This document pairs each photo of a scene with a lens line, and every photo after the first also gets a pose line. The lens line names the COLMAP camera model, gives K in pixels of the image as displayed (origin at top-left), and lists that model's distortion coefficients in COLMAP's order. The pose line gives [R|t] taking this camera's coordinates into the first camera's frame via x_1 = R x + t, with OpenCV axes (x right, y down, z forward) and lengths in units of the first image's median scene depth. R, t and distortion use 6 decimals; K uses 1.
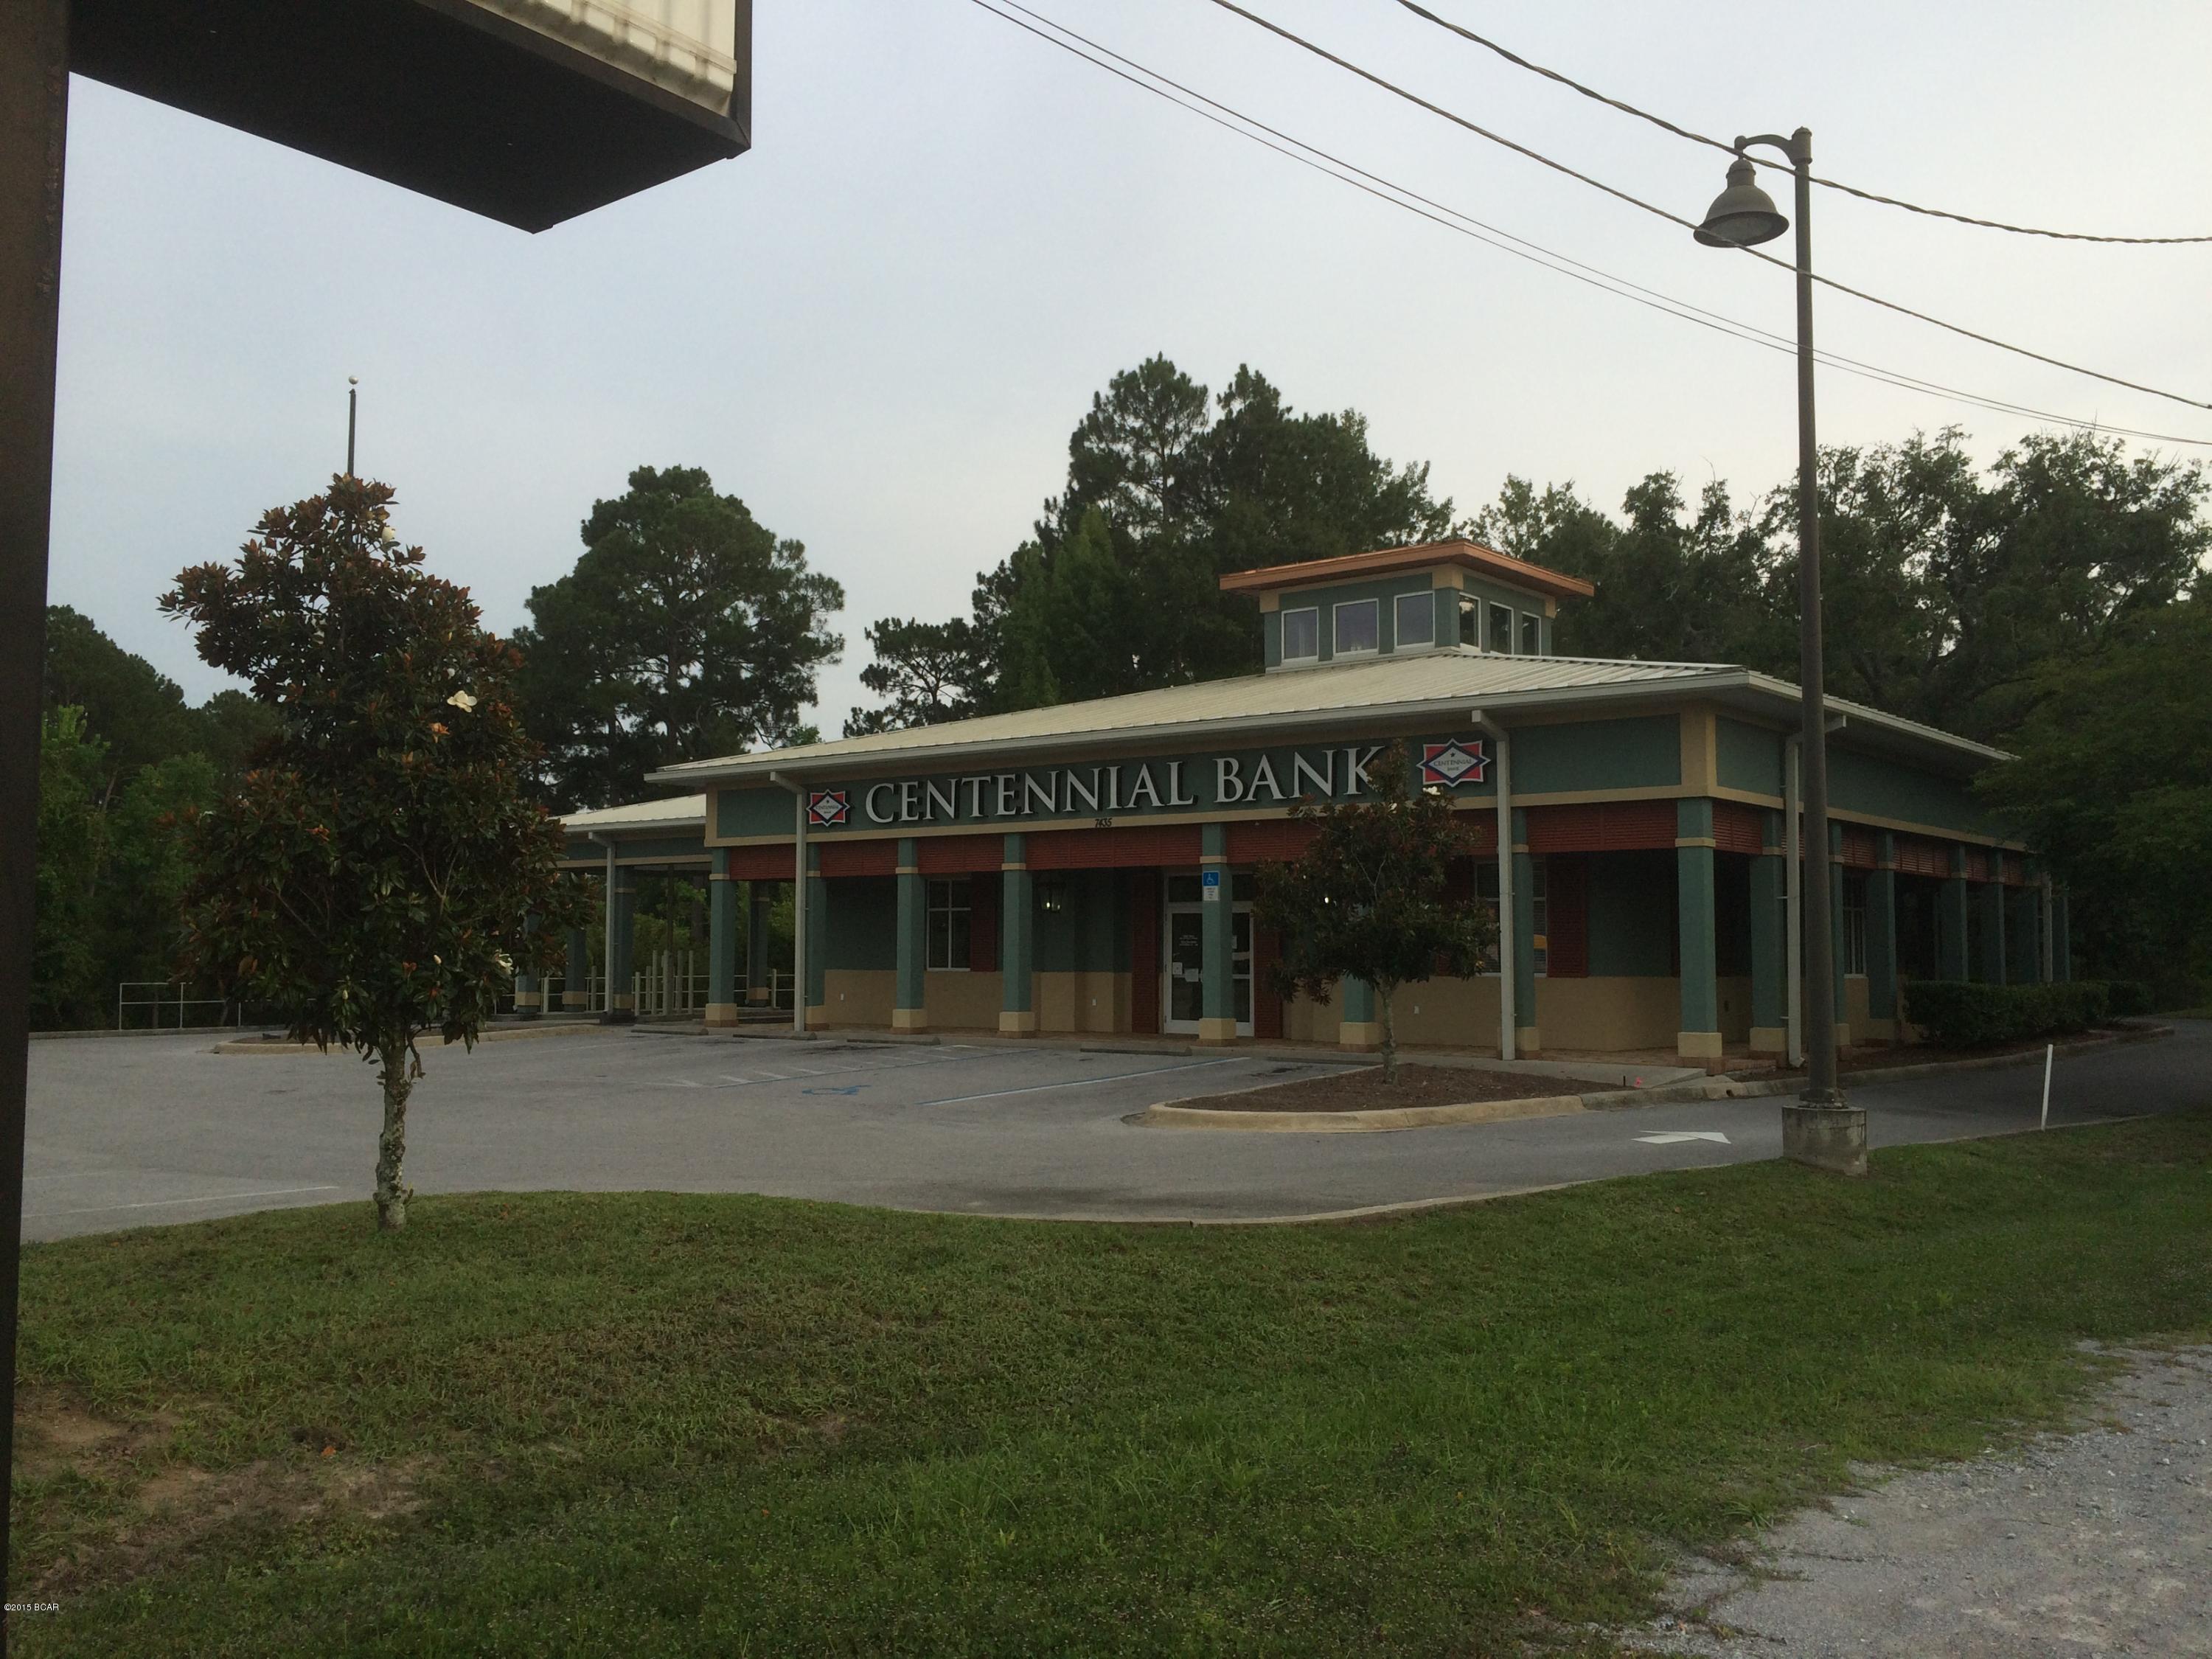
lens RADIAL K [[1855.5, 0, 1106.0], [0, 1855.5, 829.5], [0, 0, 1]] dist [0.094093, -0.093927]
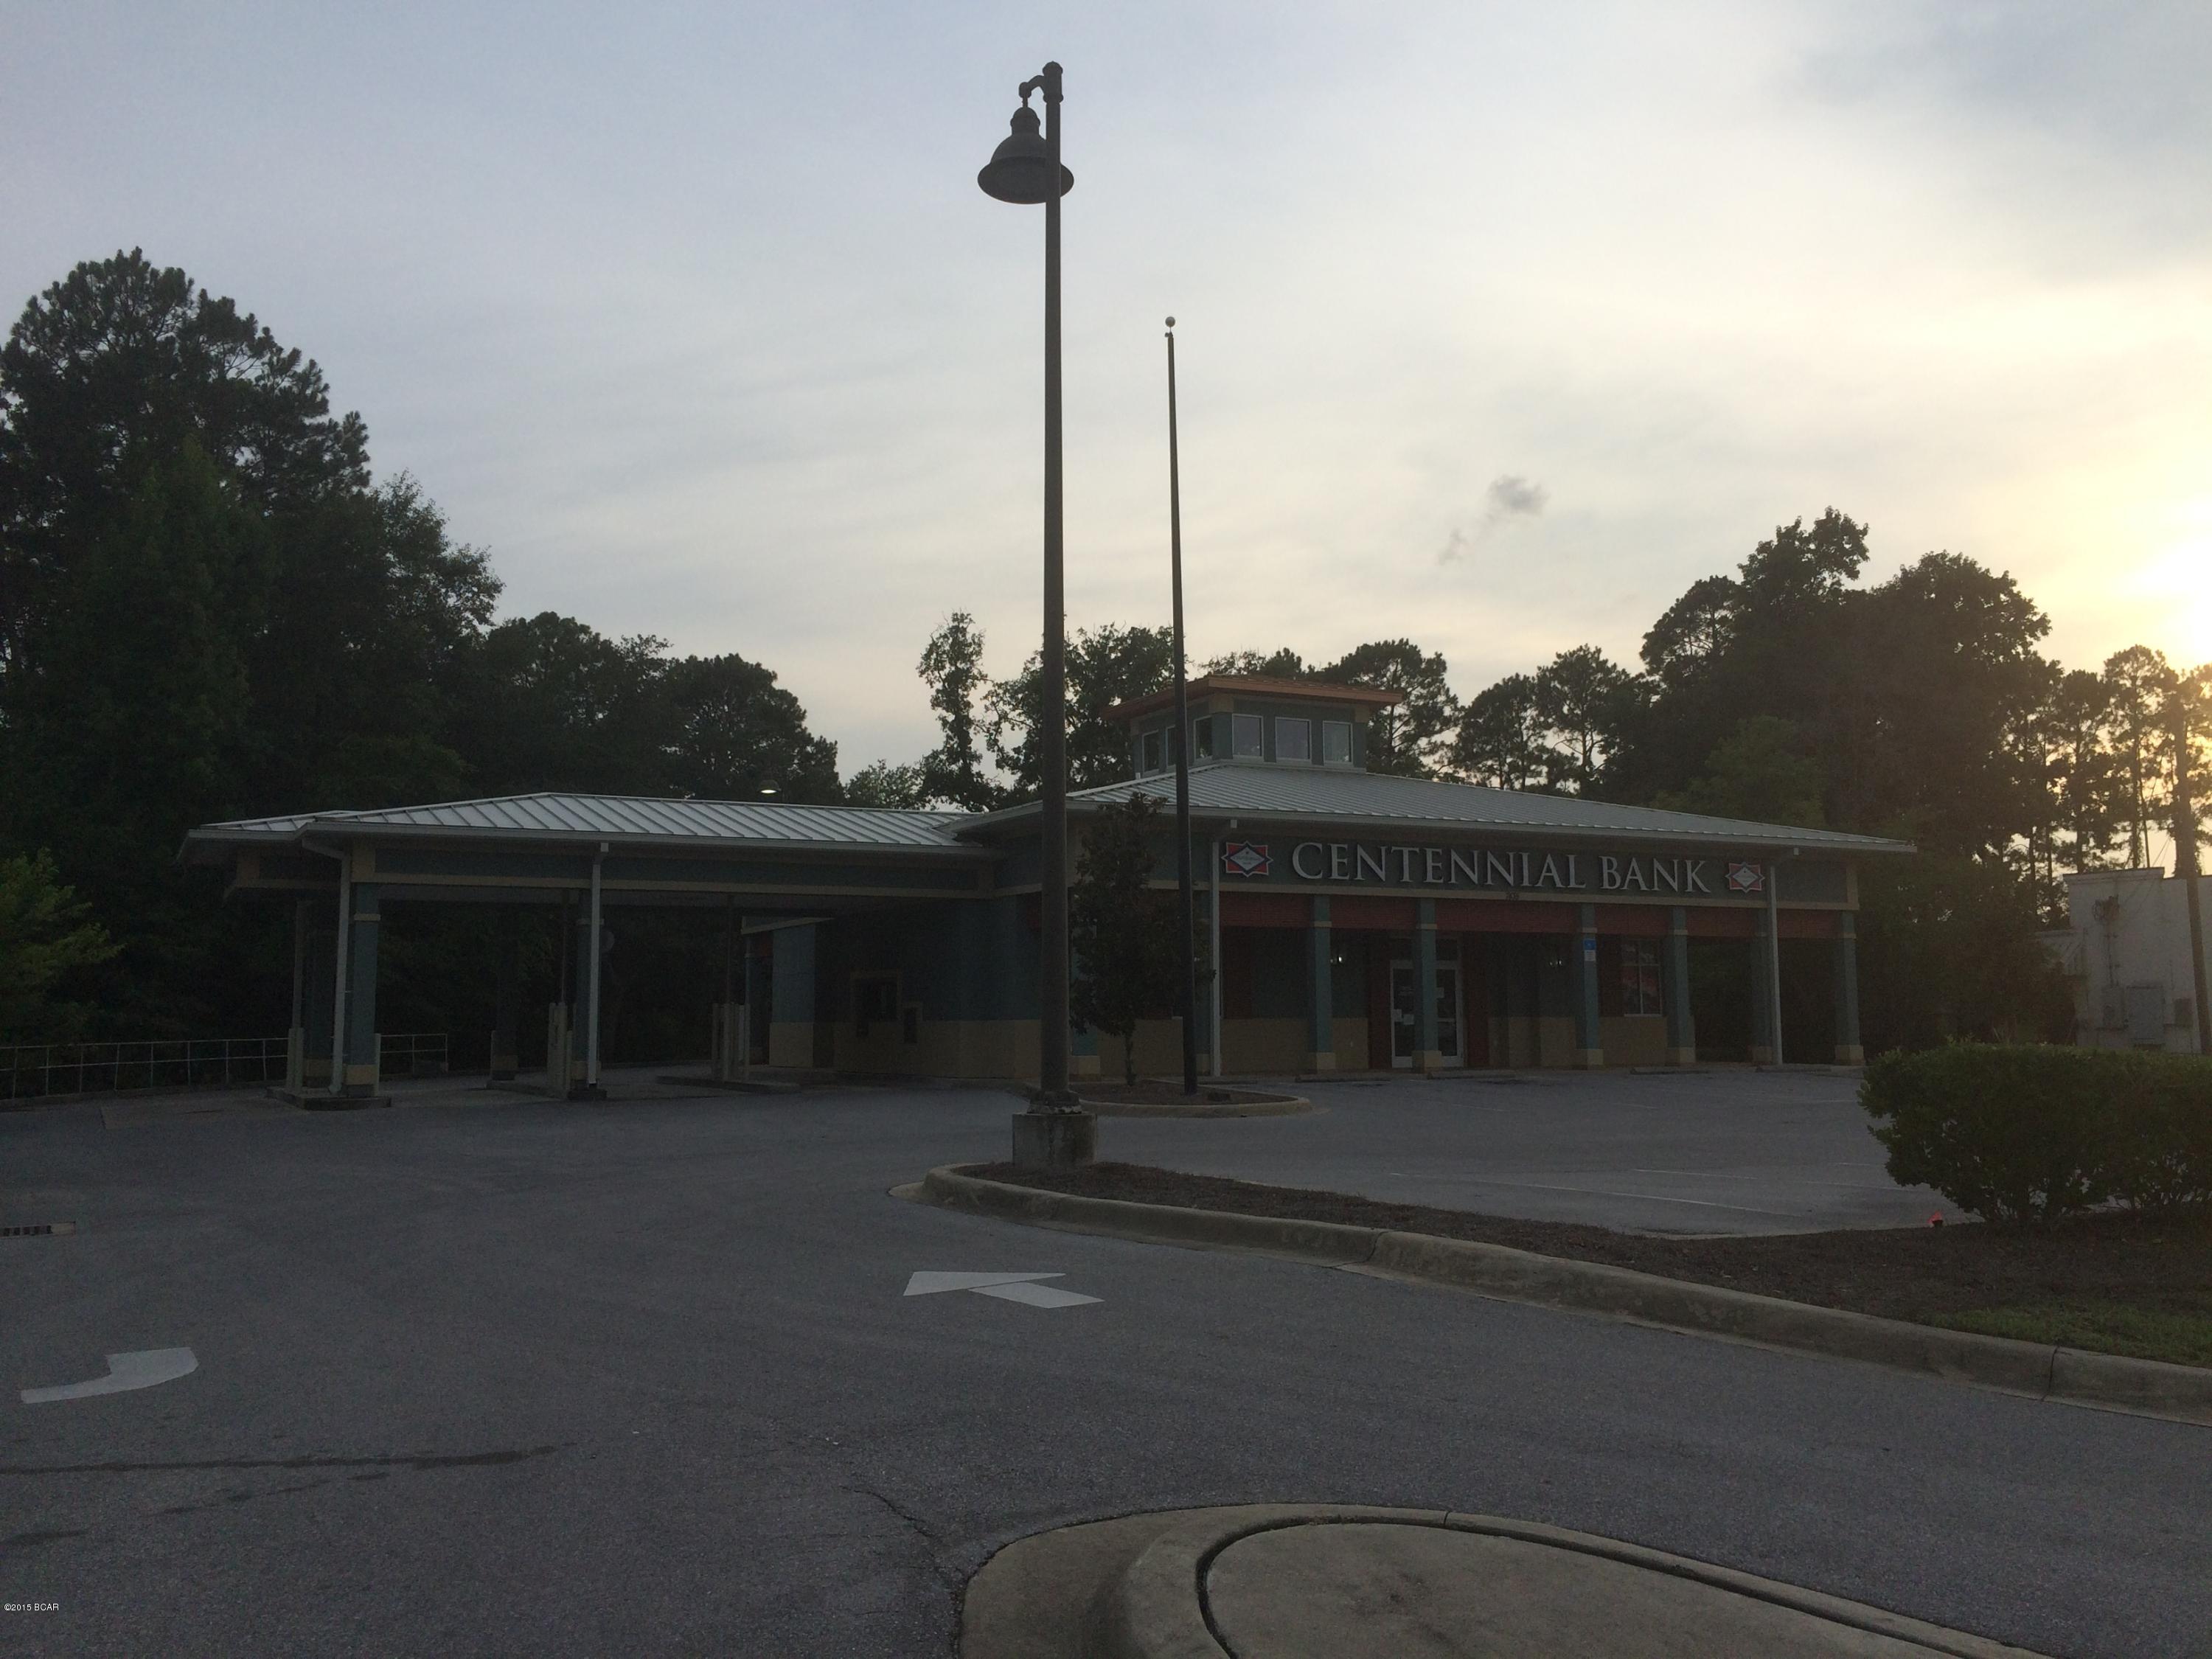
lens RADIAL K [[1855.5, 0, 1106.0], [0, 1855.5, 829.5], [0, 0, 1]] dist [0.094093, -0.093927]
pose [[0.389025, 0.088203, 0.916995, -1.244824], [-0.049224, 0.995974, -0.074917, 0.058330], [-0.919911, -0.015993, 0.391801, 0.742128]]
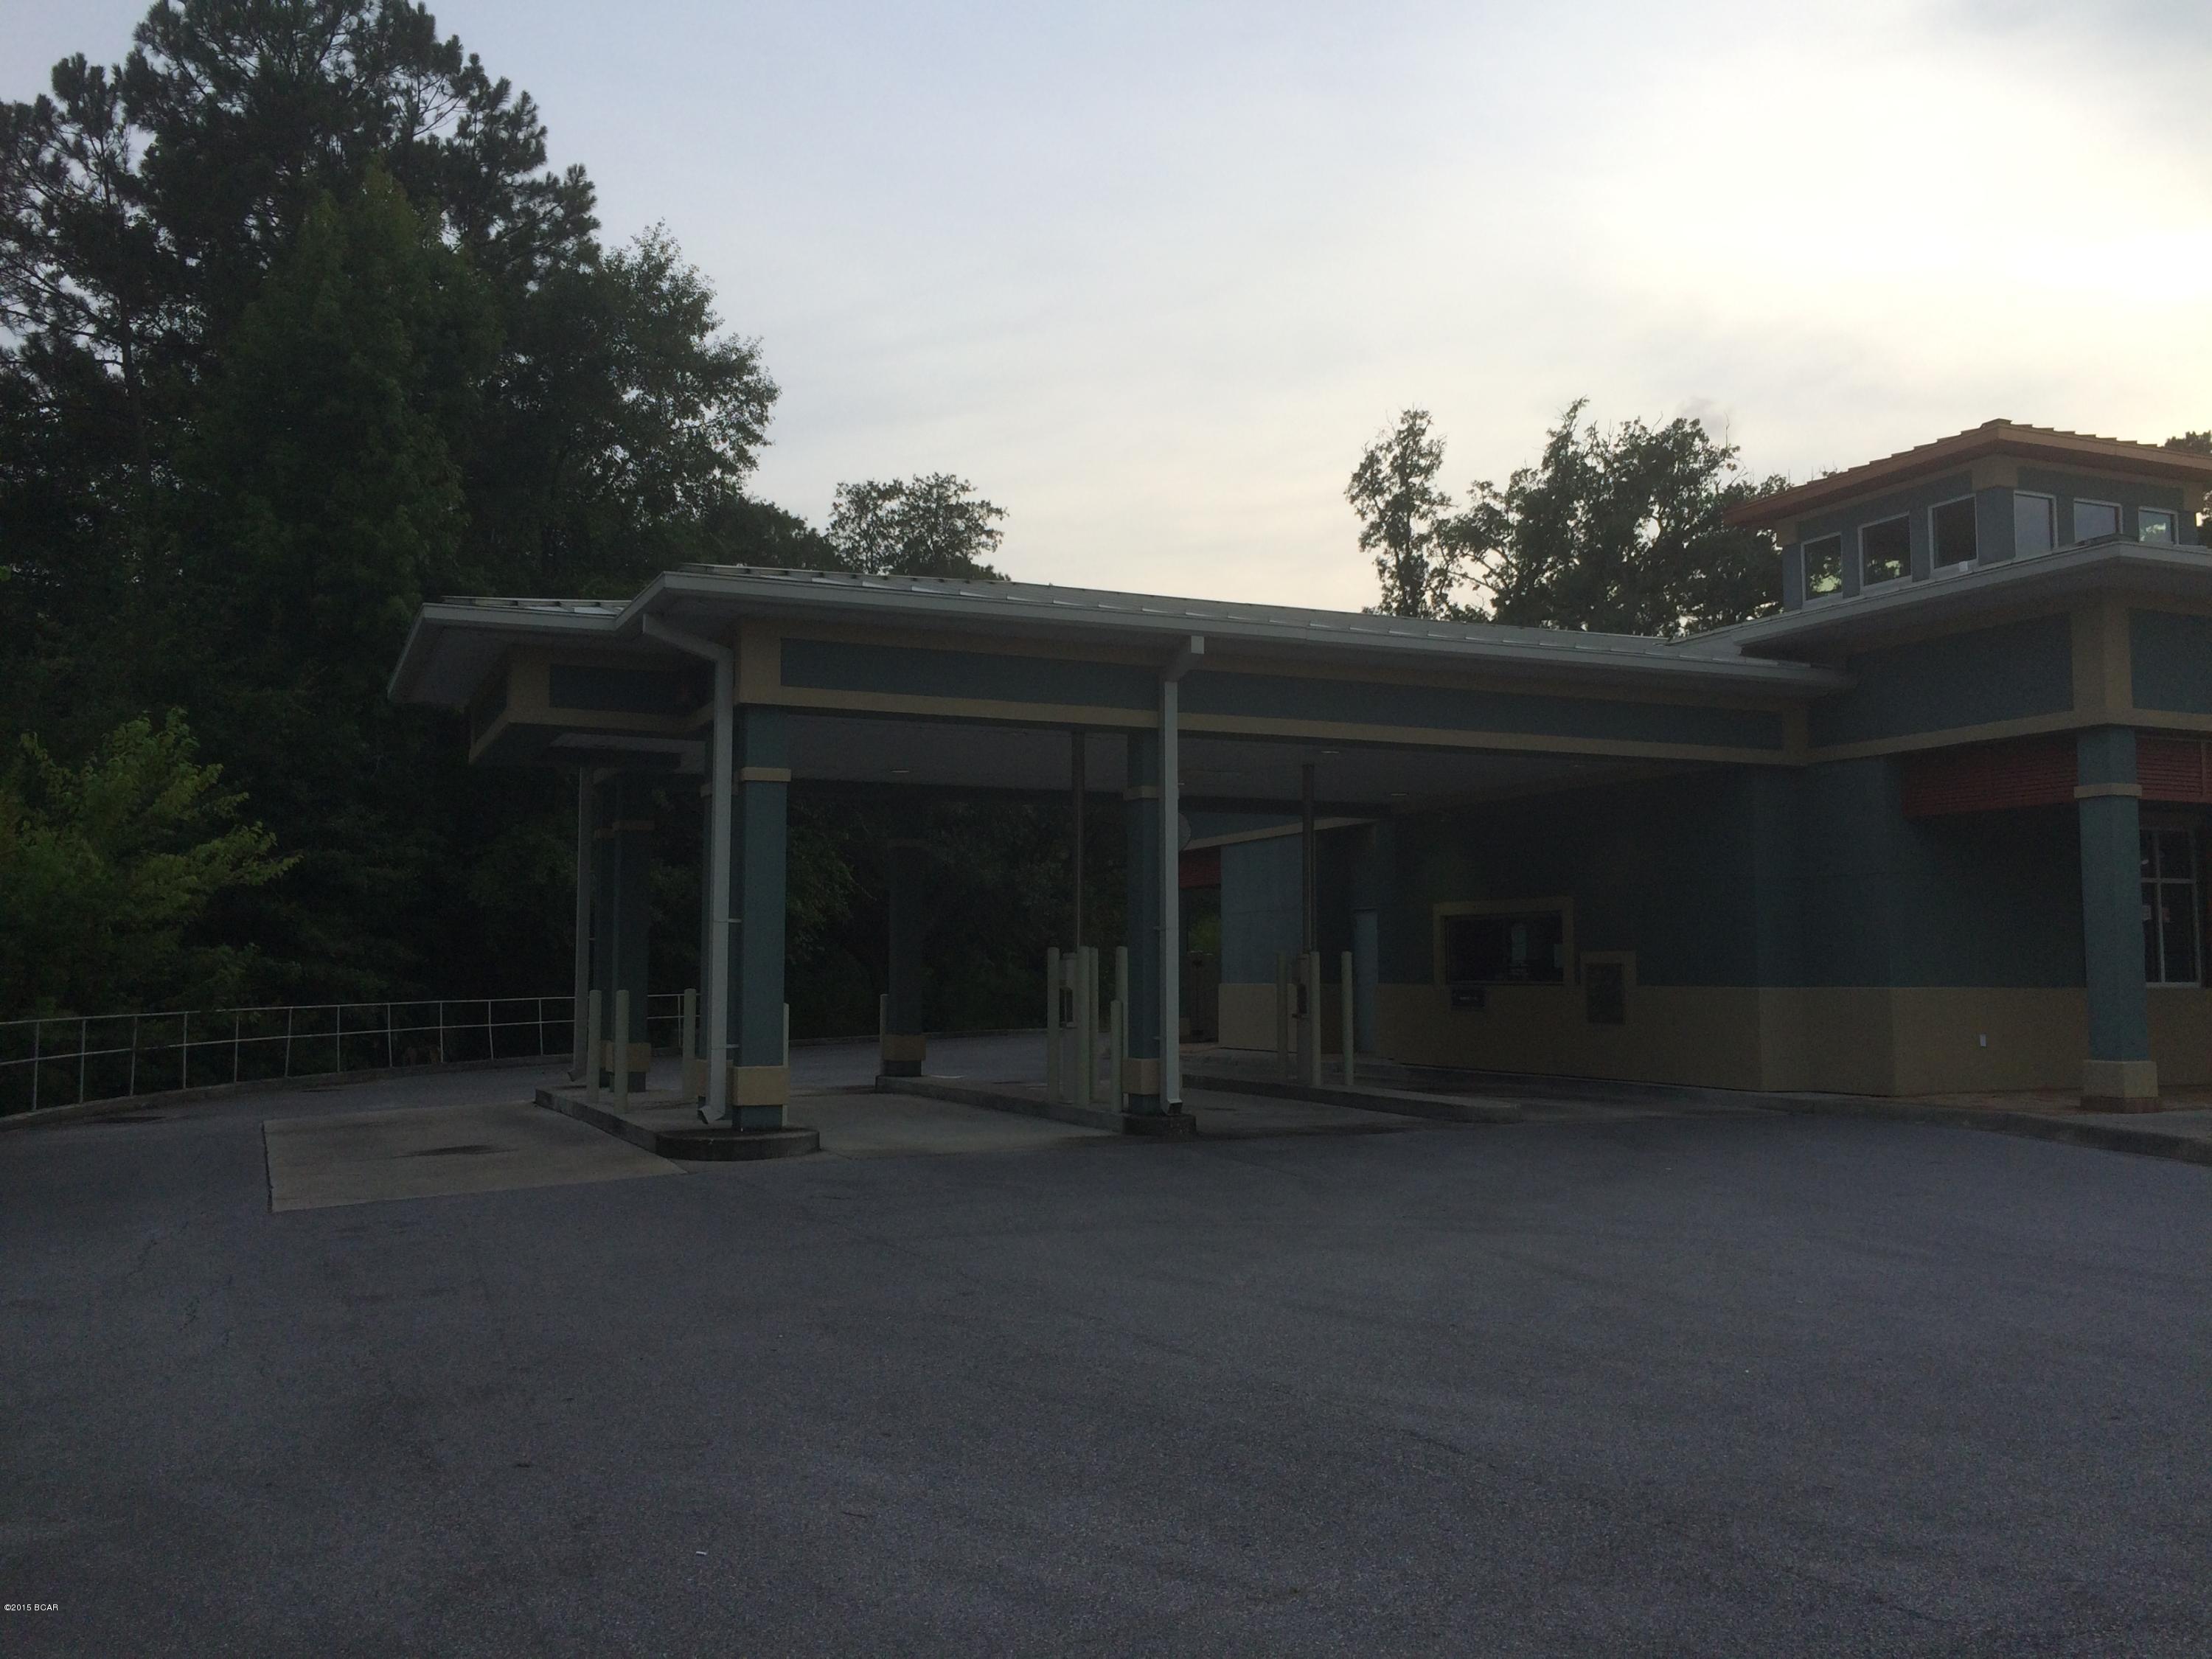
lens RADIAL K [[1855.5, 0, 1106.0], [0, 1855.5, 829.5], [0, 0, 1]] dist [0.094093, -0.093927]
pose [[0.451038, 0.067888, 0.889919, -0.869175], [-0.053385, 0.997370, -0.049027, 0.084637], [-0.890907, -0.025395, 0.453476, 1.199673]]
